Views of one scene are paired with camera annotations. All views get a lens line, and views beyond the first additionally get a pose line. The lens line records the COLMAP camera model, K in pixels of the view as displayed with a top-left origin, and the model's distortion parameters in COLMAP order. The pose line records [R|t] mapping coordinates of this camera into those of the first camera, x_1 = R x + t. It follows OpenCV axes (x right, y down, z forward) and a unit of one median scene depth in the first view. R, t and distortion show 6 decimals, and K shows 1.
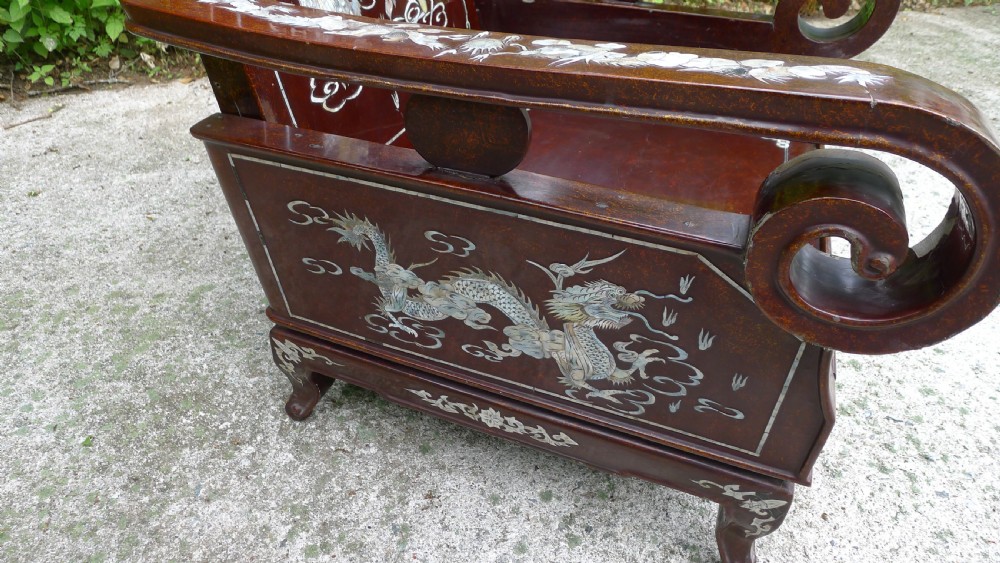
lens RADIAL K [[652.9, 0, 497.4], [0, 652.9, 276.8], [0, 0, 1]] dist [-0.060487, 0.017987]
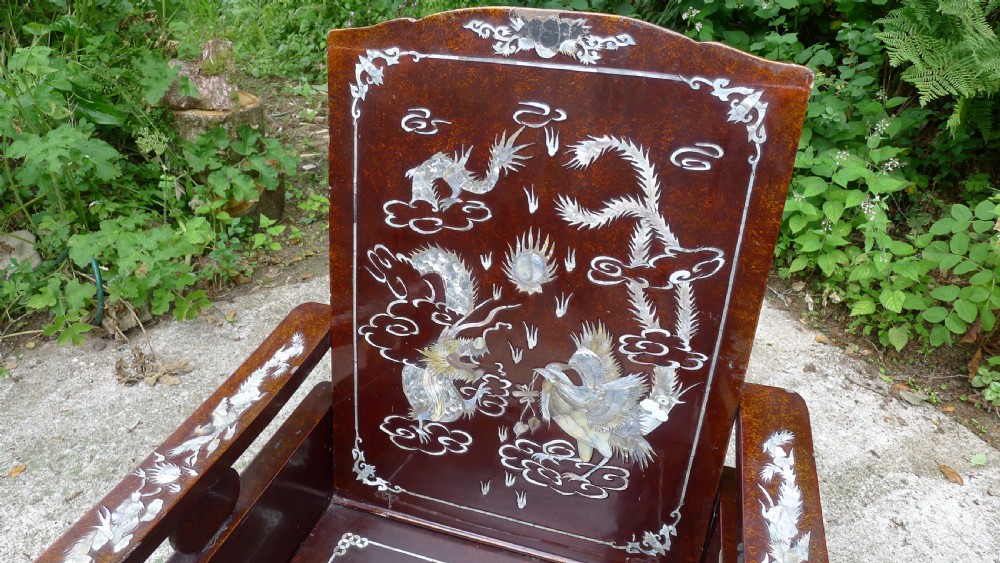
lens RADIAL K [[652.9, 0, 495.1], [0, 652.9, 284.5], [0, 0, 1]] dist [-0.060487, 0.017987]
pose [[0.078661, 0.513633, -0.854397, 0.668922], [-0.614703, 0.699719, 0.364052, -1.036792], [0.784826, 0.496564, 0.370772, 0.517942]]
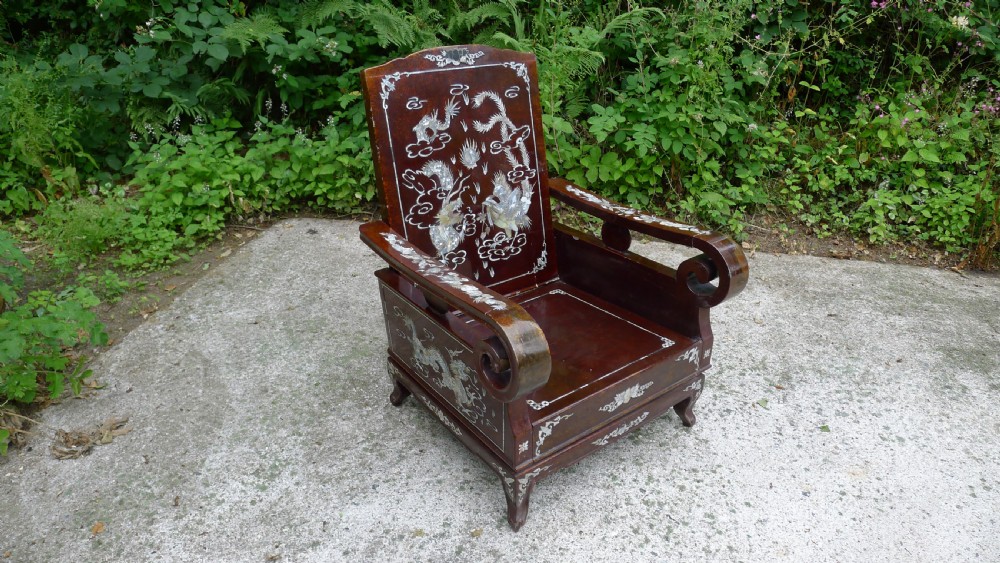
lens RADIAL K [[652.9, 0, 493.9], [0, 652.9, 282.2], [0, 0, 1]] dist [-0.060487, 0.017987]
pose [[0.847165, 0.220141, -0.483580, 1.086233], [-0.312237, 0.942664, -0.117865, -0.016004], [0.429907, 0.250842, 0.867328, -0.978903]]
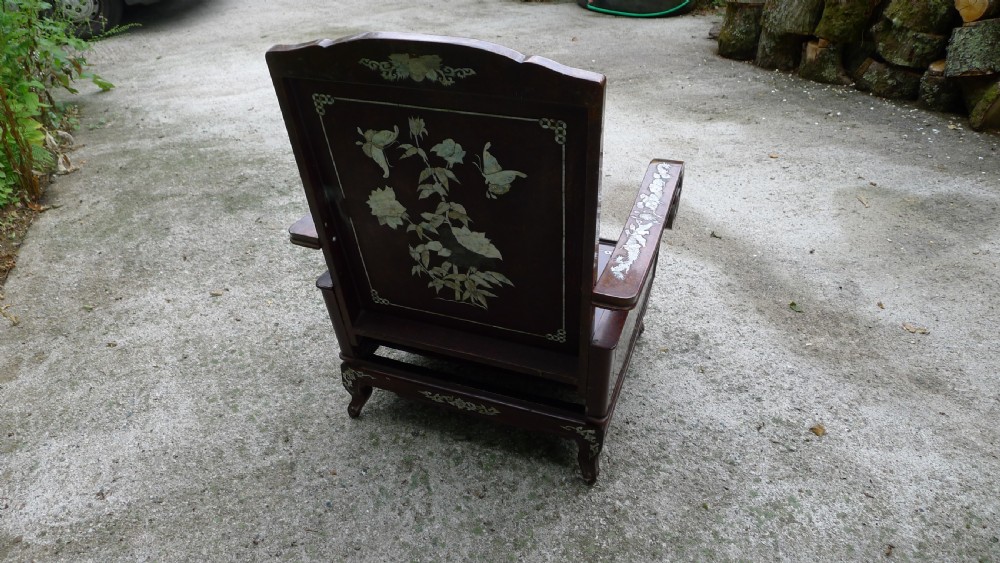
lens RADIAL K [[652.9, 0, 493.4], [0, 652.9, 273.0], [0, 0, 1]] dist [-0.060487, 0.017987]
pose [[-0.017729, -0.554056, 0.832290, -1.619138], [0.607224, 0.655357, 0.449207, -1.204906], [-0.794333, 0.513351, 0.324818, 0.451906]]
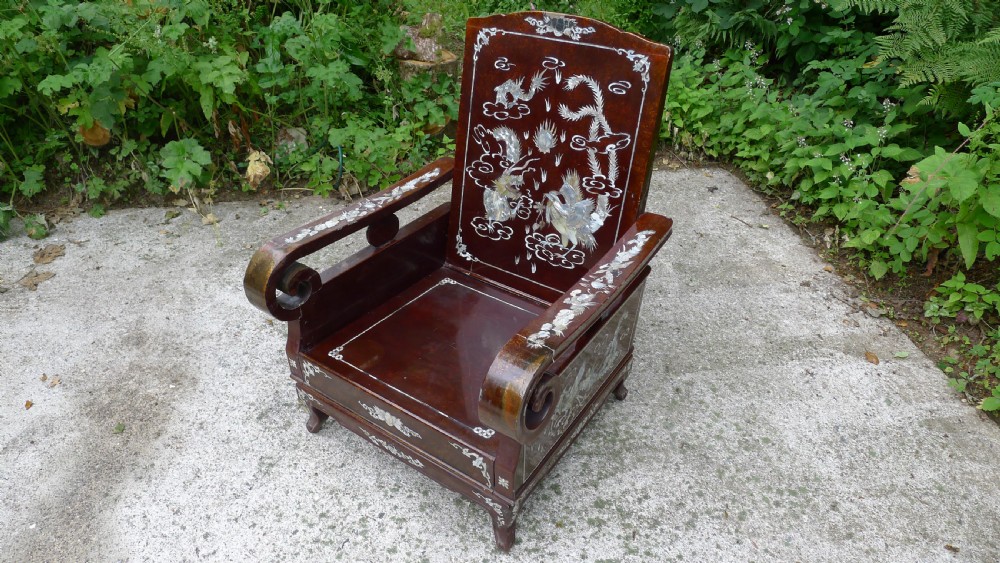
lens RADIAL K [[652.9, 0, 493.3], [0, 652.9, 282.3], [0, 0, 1]] dist [-0.060487, 0.017987]
pose [[-0.244322, 0.526870, -0.814073, 1.791166], [-0.582637, 0.591317, 0.557565, -1.523619], [0.775139, 0.610535, 0.162503, 0.747116]]
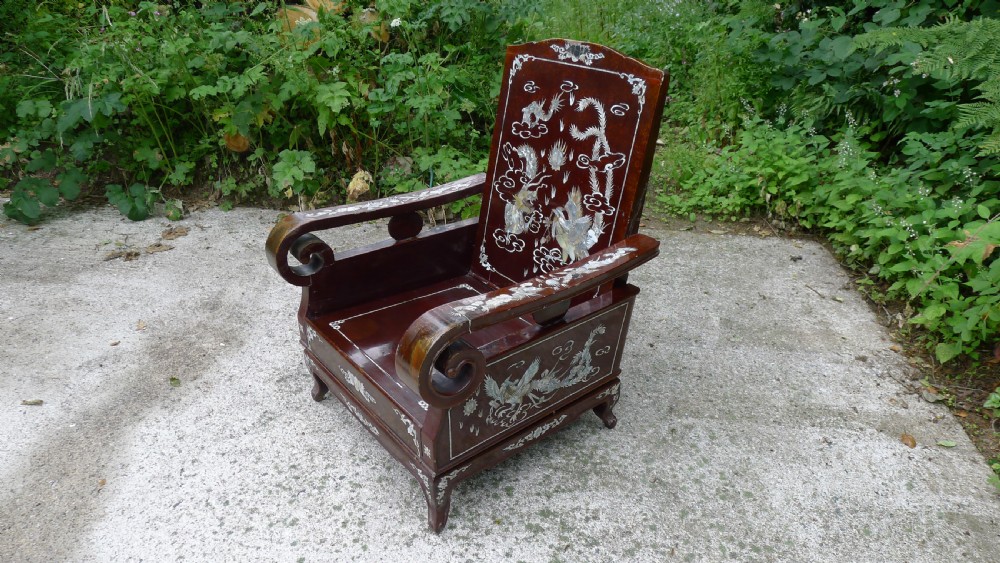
lens RADIAL K [[652.9, 0, 500.7], [0, 652.9, 282.8], [0, 0, 1]] dist [-0.060487, 0.017987]
pose [[-0.498248, 0.378234, -0.780184, 1.791156], [-0.536017, 0.572899, 0.620058, -1.758003], [0.681494, 0.727135, -0.082706, 1.312079]]
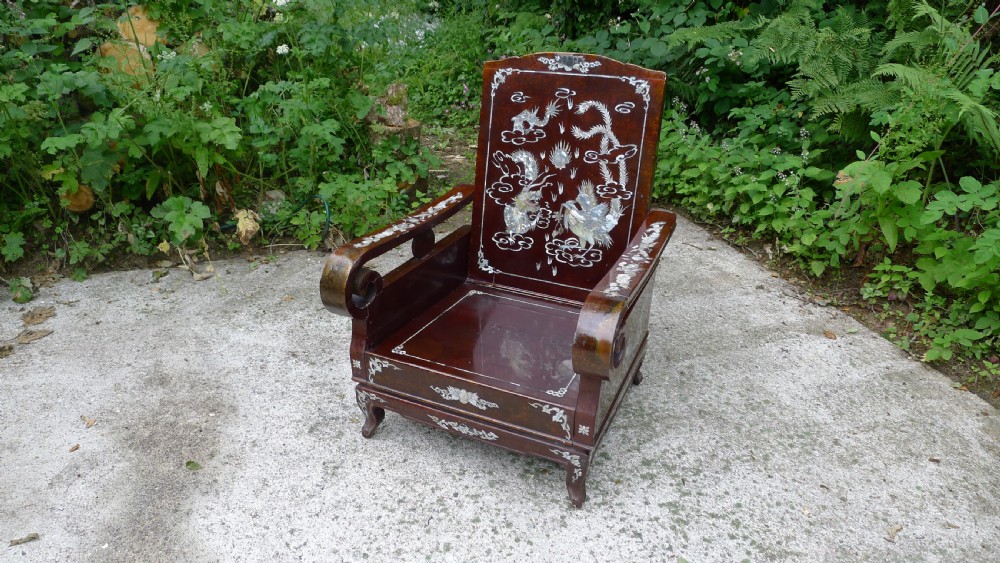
lens RADIAL K [[652.9, 0, 493.7], [0, 652.9, 279.3], [0, 0, 1]] dist [-0.060487, 0.017987]
pose [[-0.078908, 0.414192, -0.906763, 2.271527], [-0.601546, 0.705547, 0.374628, -1.163278], [0.794932, 0.575020, 0.193482, 0.516861]]
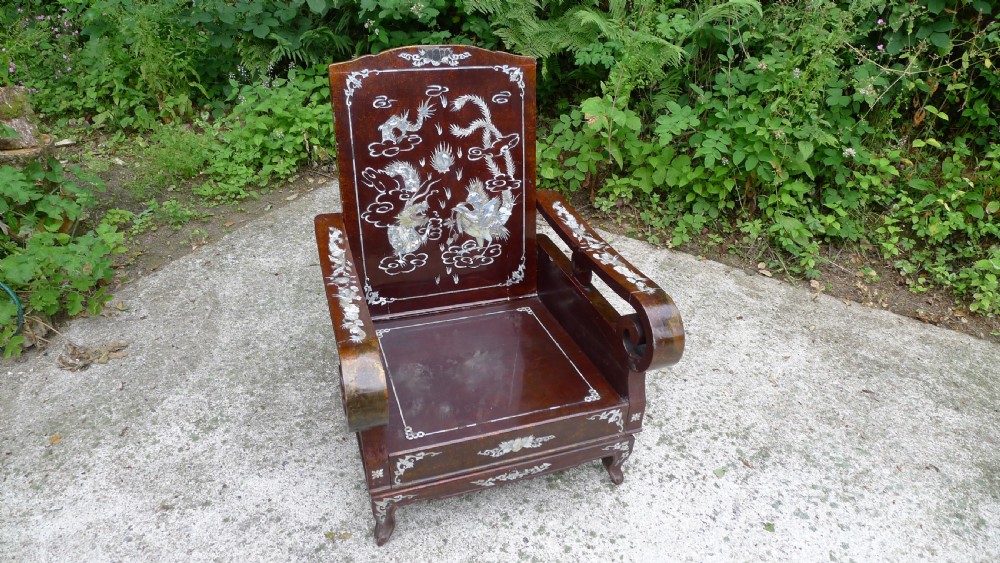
lens RADIAL K [[652.9, 0, 496.6], [0, 652.9, 279.1], [0, 0, 1]] dist [-0.060487, 0.017987]
pose [[0.647667, 0.408236, -0.643328, 1.543496], [-0.489651, 0.869916, 0.059068, -0.569034], [0.583755, 0.276750, 0.763308, -0.599554]]
